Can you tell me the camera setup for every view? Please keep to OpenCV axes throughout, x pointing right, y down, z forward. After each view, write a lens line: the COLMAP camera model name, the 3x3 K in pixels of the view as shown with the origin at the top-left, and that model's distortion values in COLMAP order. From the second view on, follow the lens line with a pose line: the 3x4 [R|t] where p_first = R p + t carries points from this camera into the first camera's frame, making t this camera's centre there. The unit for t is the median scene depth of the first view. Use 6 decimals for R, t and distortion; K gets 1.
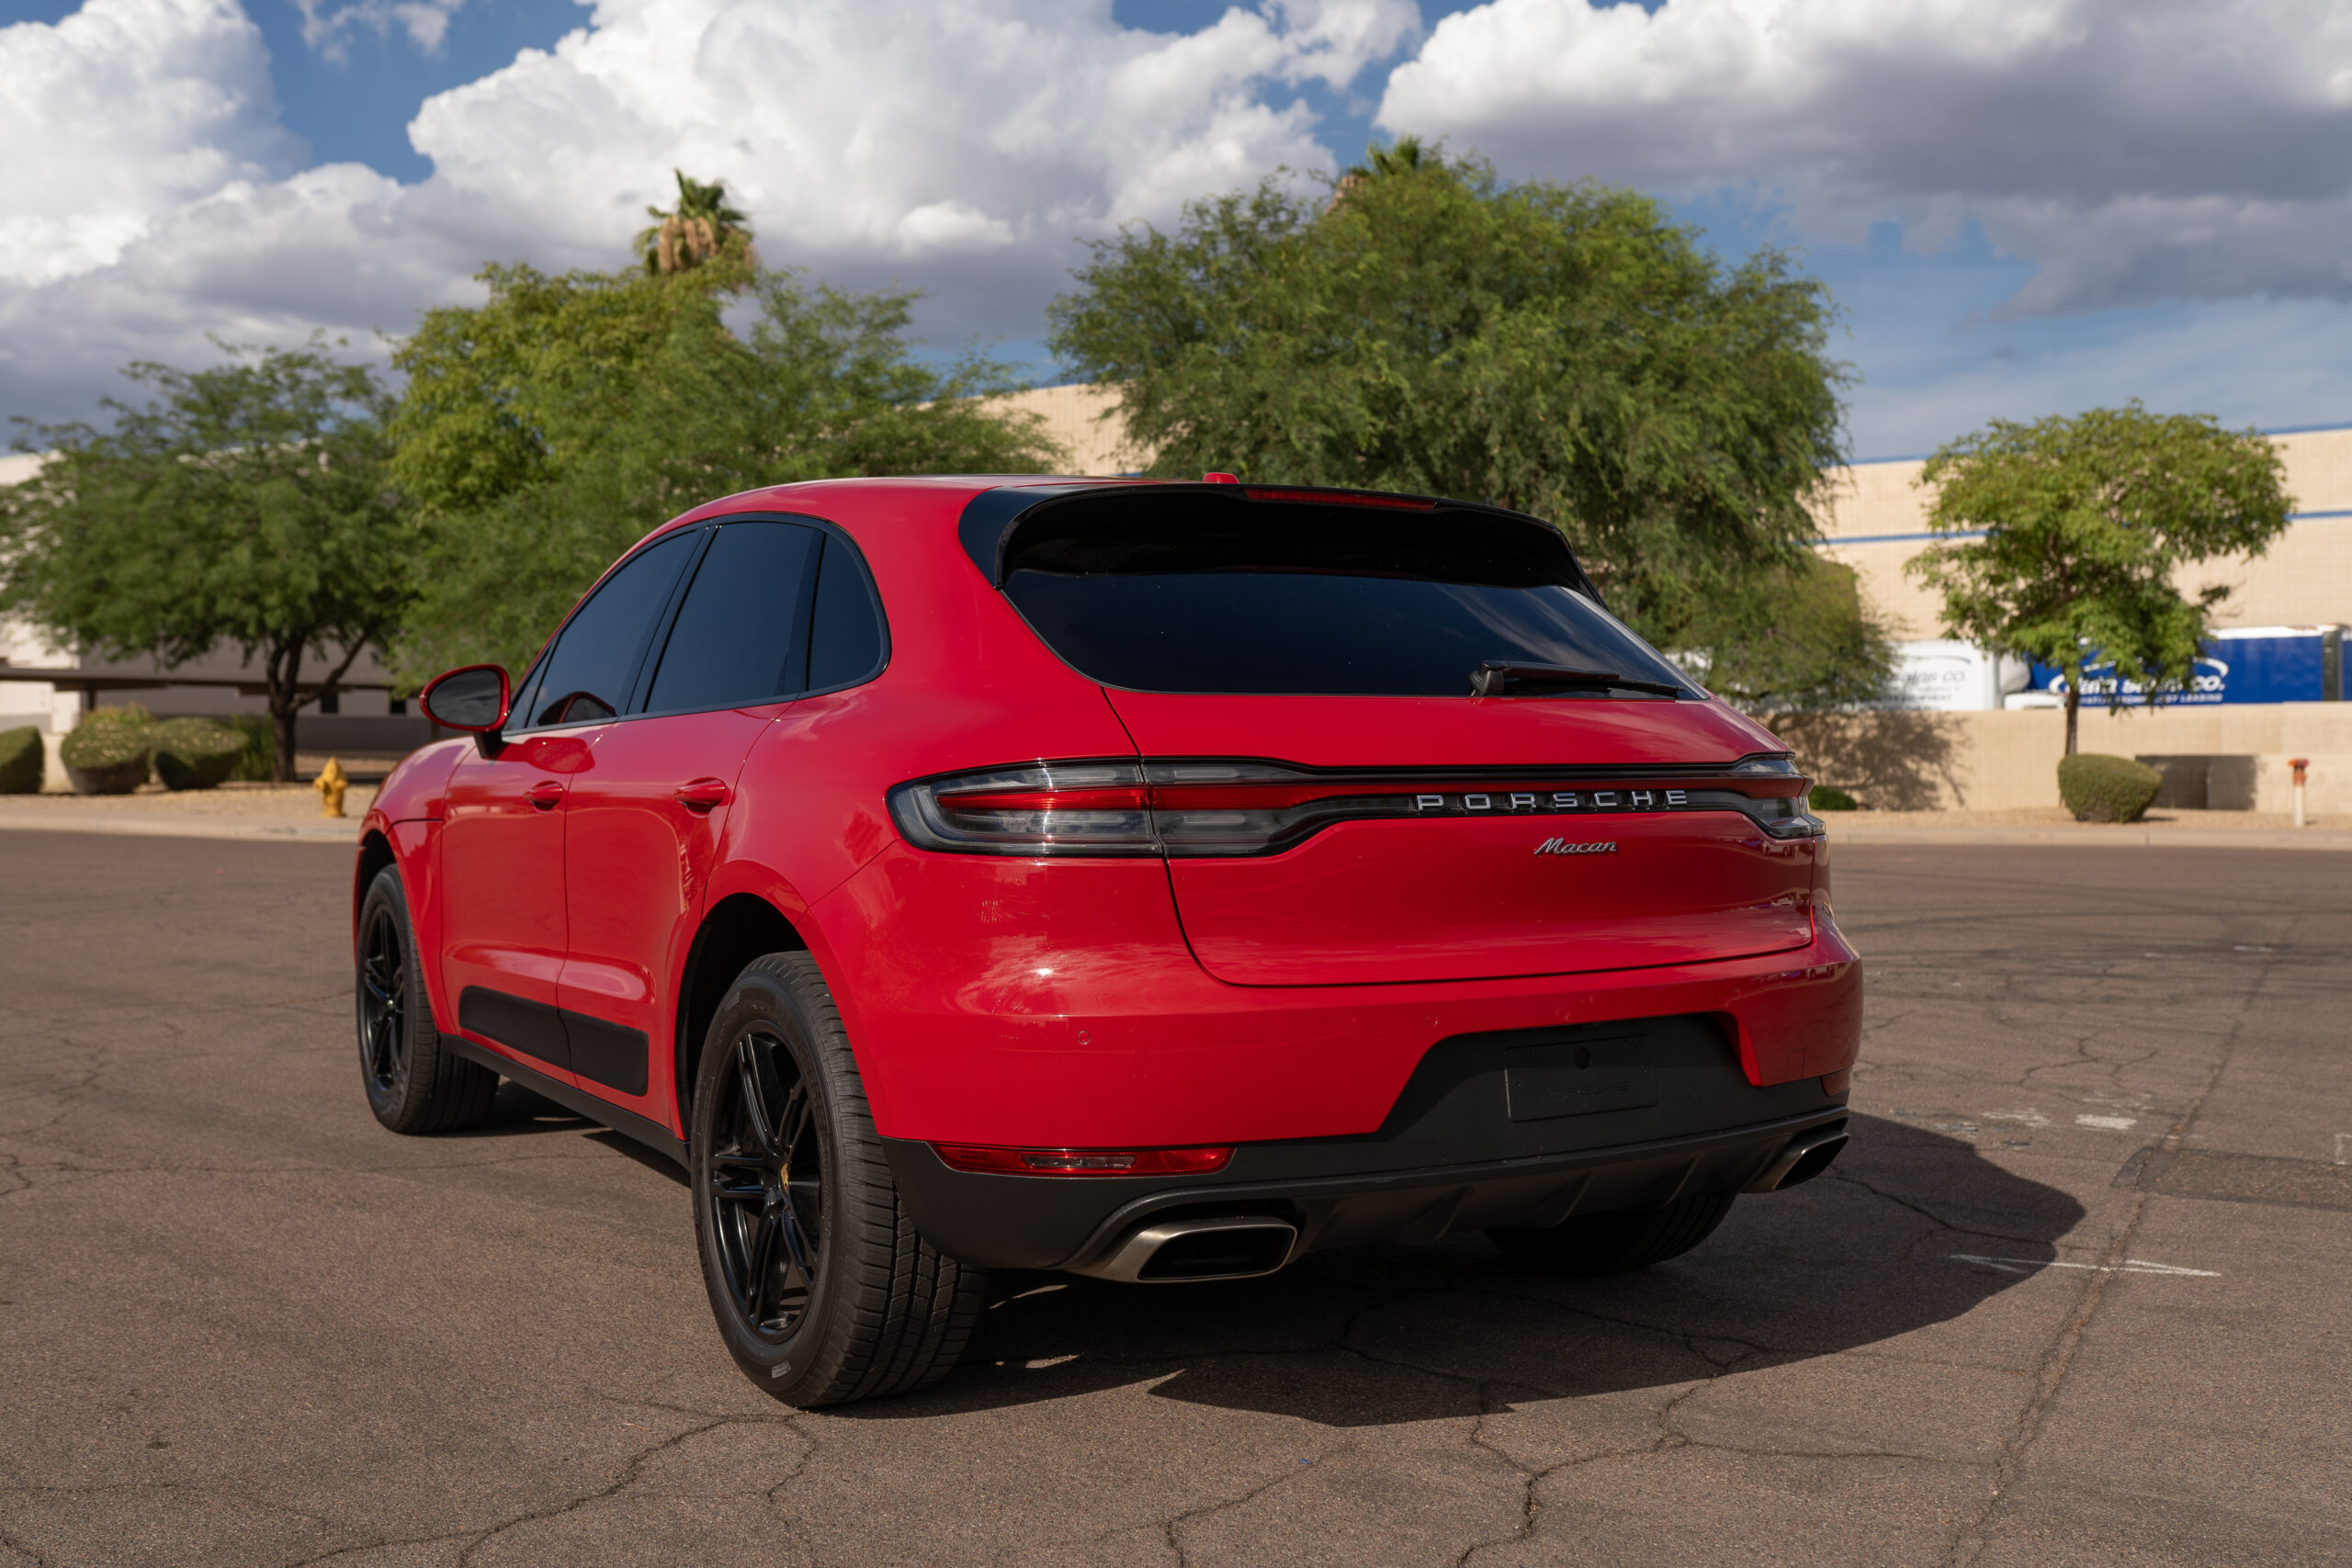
lens RADIAL K [[2291.2, 0, 1176.0], [0, 2291.2, 784.0], [0, 0, 1]] dist [-0.040324, 0.029870]
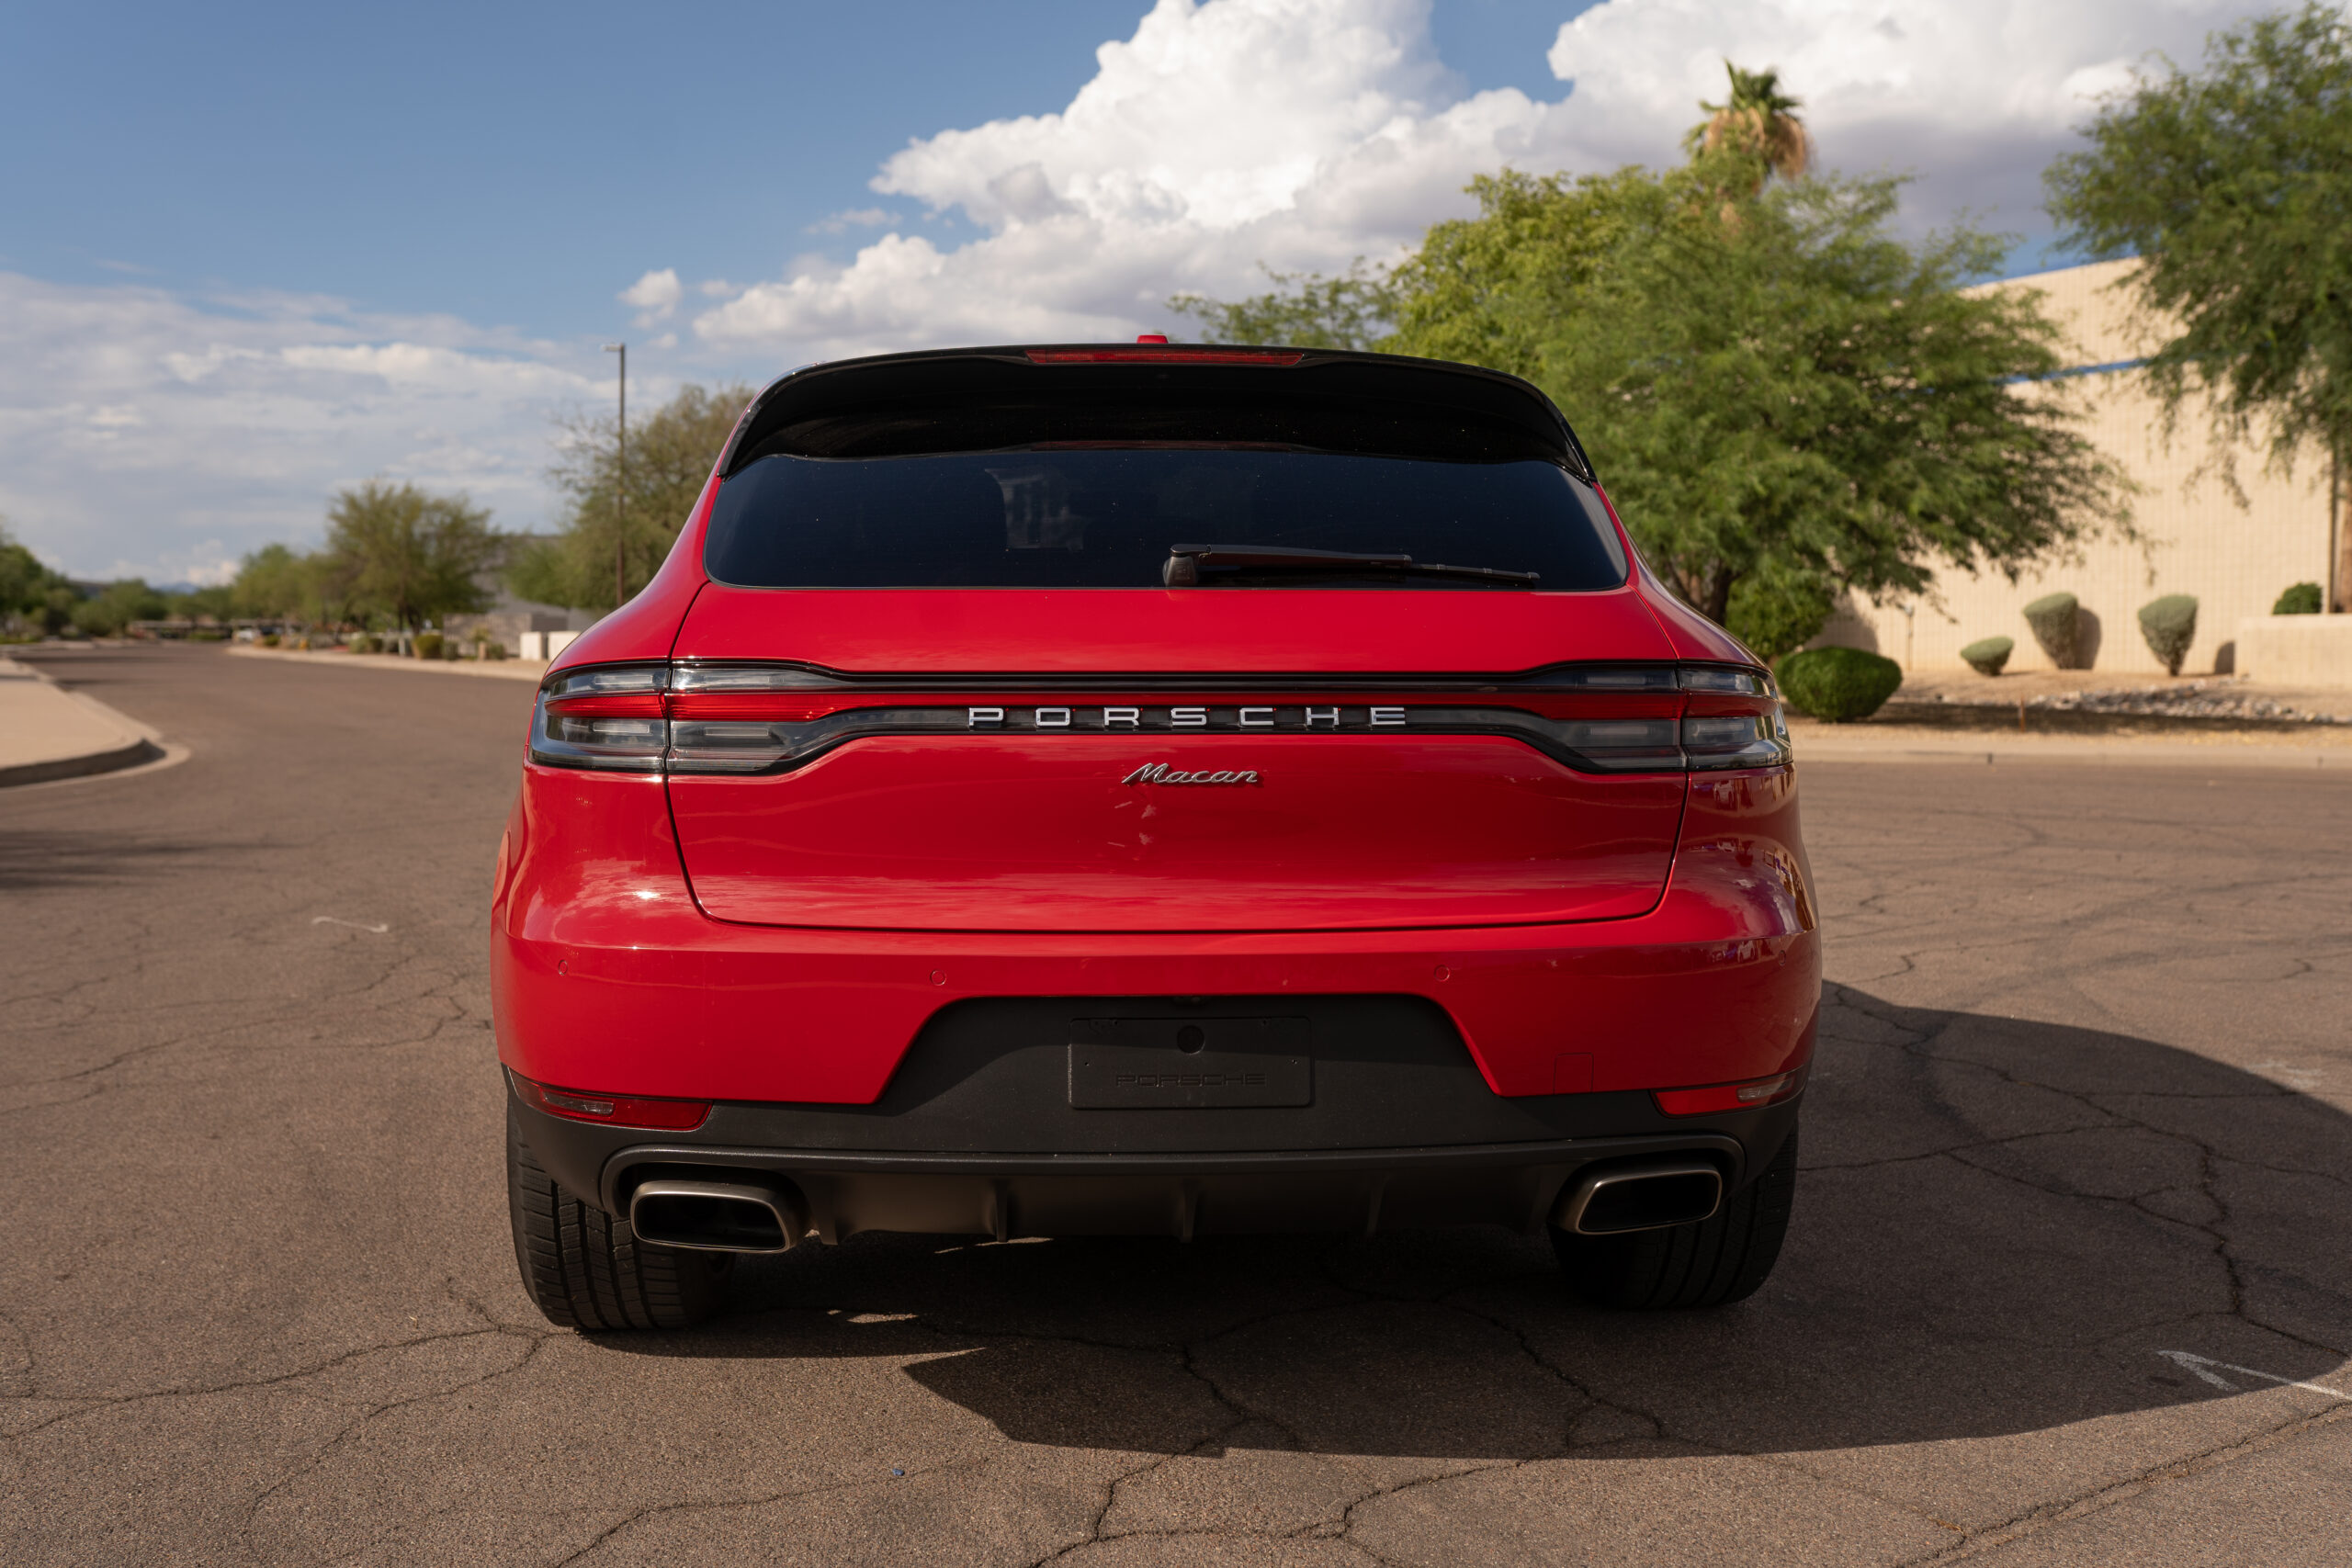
lens RADIAL K [[2291.2, 0, 1176.0], [0, 2291.2, 784.0], [0, 0, 1]] dist [-0.040324, 0.029870]
pose [[0.879743, 0.029227, -0.474550, 0.075581], [-0.010257, 0.999043, 0.042516, -0.000428], [0.475338, -0.032536, 0.879201, 0.040627]]
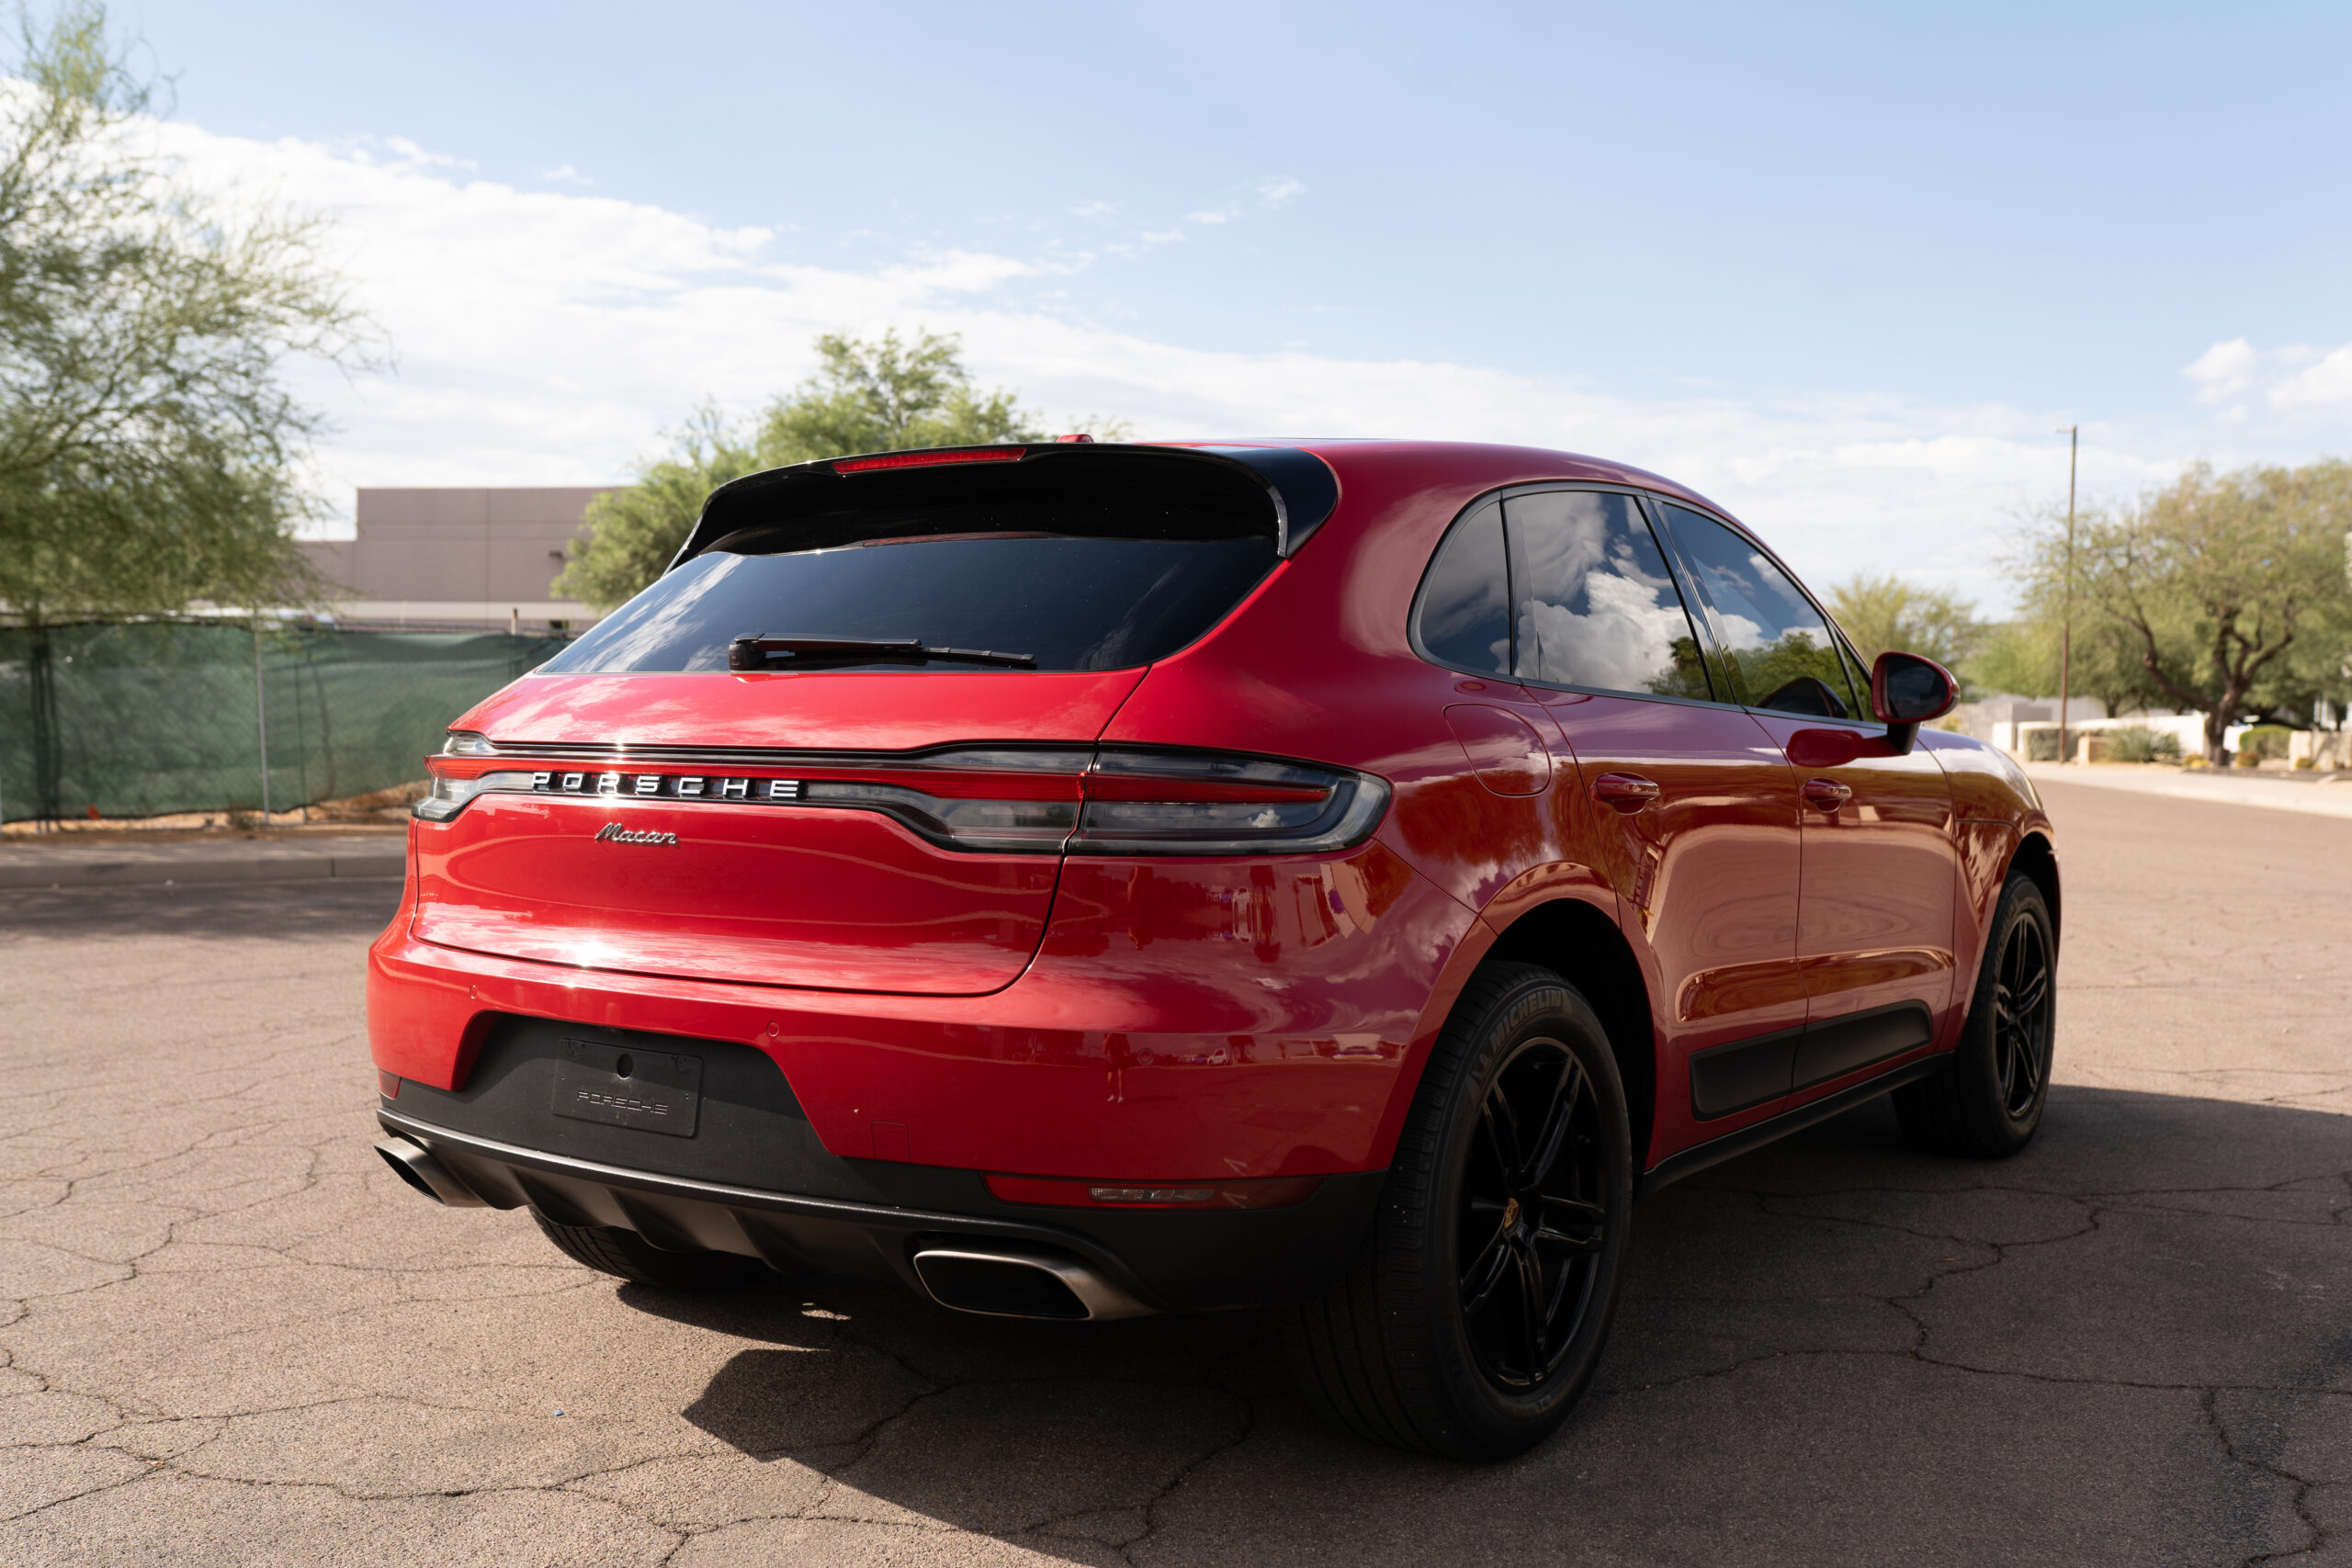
lens RADIAL K [[2291.2, 0, 1176.0], [0, 2291.2, 784.0], [0, 0, 1]] dist [-0.040324, 0.029870]
pose [[0.390467, 0.027633, -0.920202, 0.150961], [-0.029979, 0.999401, 0.017291, -0.002035], [0.920129, 0.020836, 0.391061, 0.115700]]
